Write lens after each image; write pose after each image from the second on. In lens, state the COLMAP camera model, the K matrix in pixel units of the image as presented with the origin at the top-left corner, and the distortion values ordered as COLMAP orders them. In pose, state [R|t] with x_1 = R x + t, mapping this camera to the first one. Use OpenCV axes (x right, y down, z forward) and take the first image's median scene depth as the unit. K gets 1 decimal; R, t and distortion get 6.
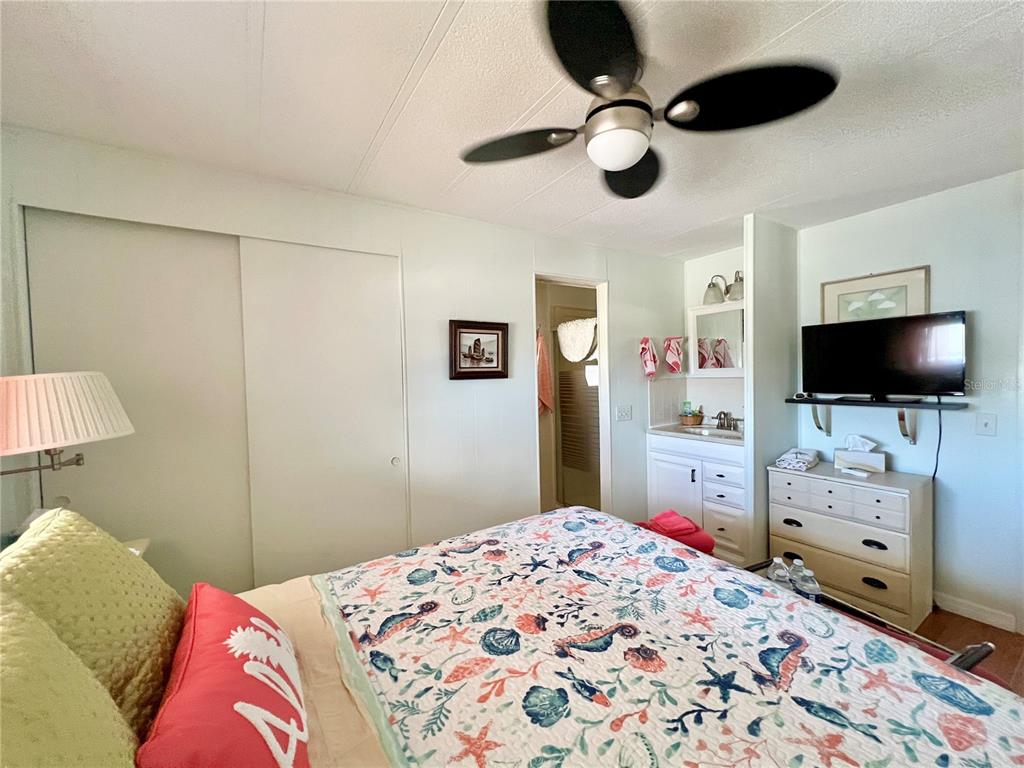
lens RADIAL K [[417.5, 0, 509.9], [0, 417.5, 384.2], [0, 0, 1]] dist [-0.001061, -0.000198]
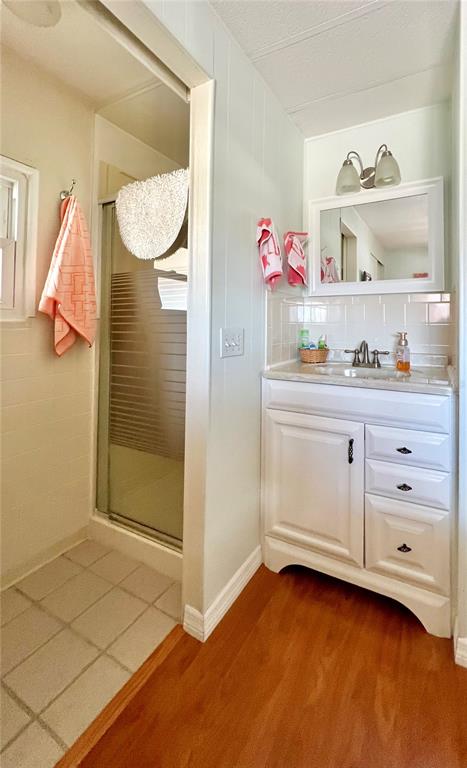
lens RADIAL K [[309.6, 0, 259.4], [0, 309.6, 315.7], [0, 0, 1]] dist [-0.000450, -0.000010]
pose [[0.871926, 0.047308, 0.487347, 0.102323], [-0.014101, 0.997335, -0.071584, 0.059339], [-0.489435, 0.055544, 0.870269, 0.601073]]
